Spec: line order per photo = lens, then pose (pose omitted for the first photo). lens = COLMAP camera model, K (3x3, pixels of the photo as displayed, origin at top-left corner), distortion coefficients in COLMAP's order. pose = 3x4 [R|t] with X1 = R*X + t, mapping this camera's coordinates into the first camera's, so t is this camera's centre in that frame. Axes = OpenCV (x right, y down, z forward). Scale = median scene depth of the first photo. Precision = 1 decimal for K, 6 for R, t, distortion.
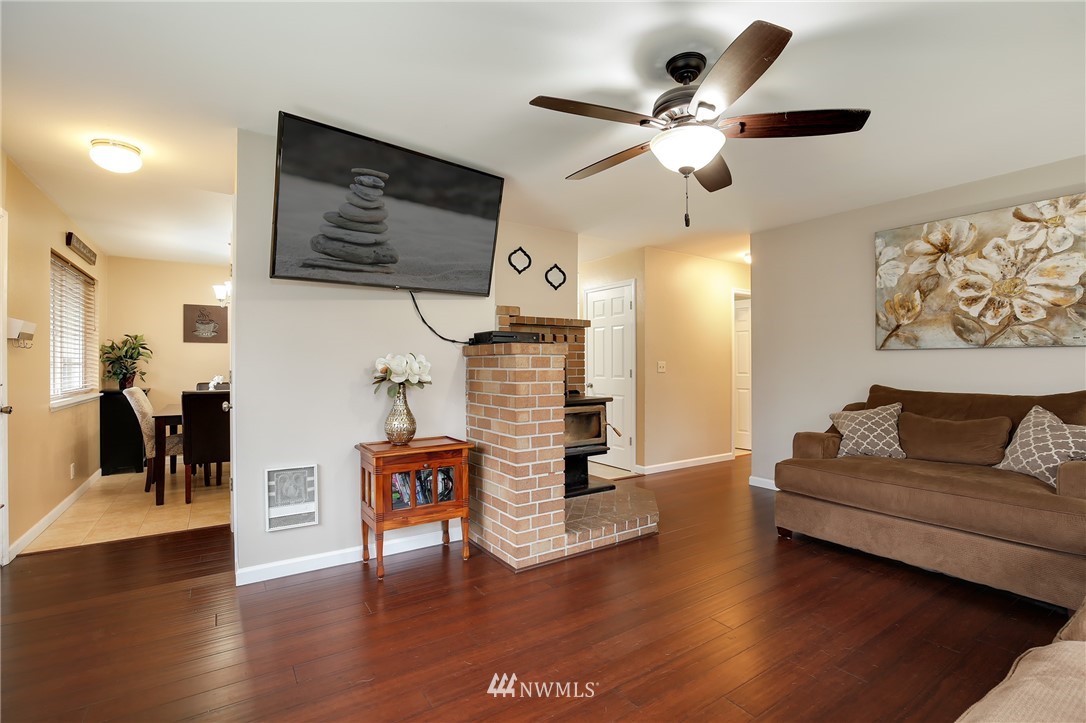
lens RADIAL K [[500.4, 0, 543.0], [0, 500.4, 361.5], [0, 0, 1]] dist [-0.011243, 0.000388]
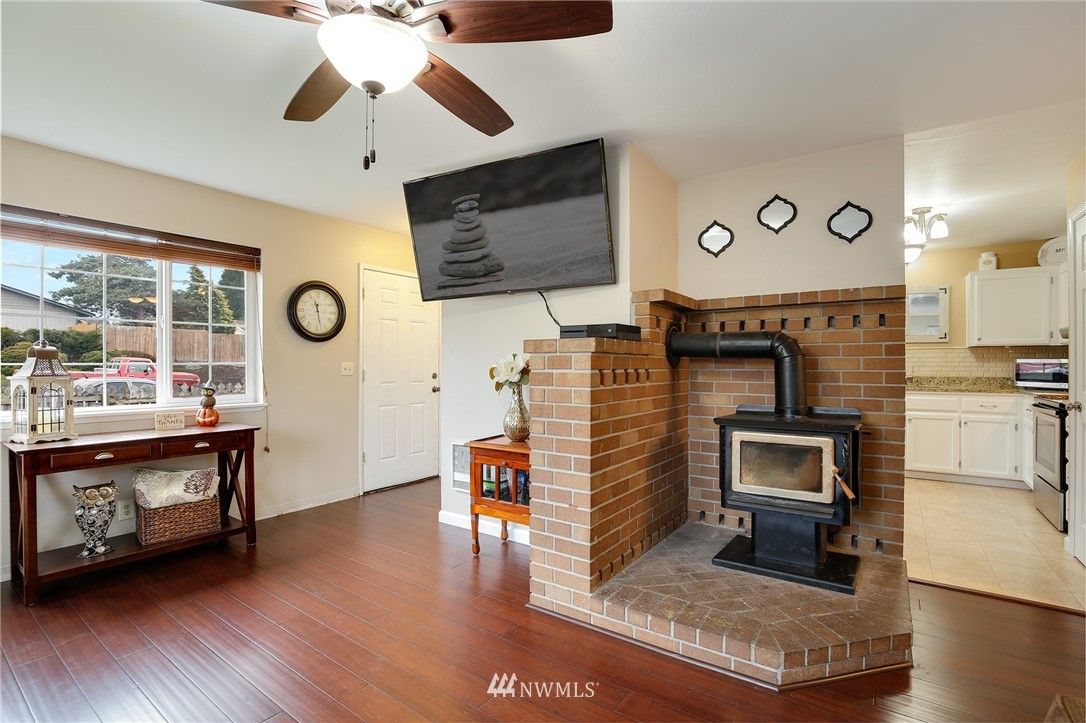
lens RADIAL K [[505.0, 0, 547.1], [0, 505.0, 362.8], [0, 0, 1]] dist [-0.029760, 0.005982]
pose [[0.353133, -0.000661, -0.935573, 0.674442], [0.003842, 0.999992, 0.000744, 0.001160], [0.935565, -0.003857, 0.353133, 0.635858]]
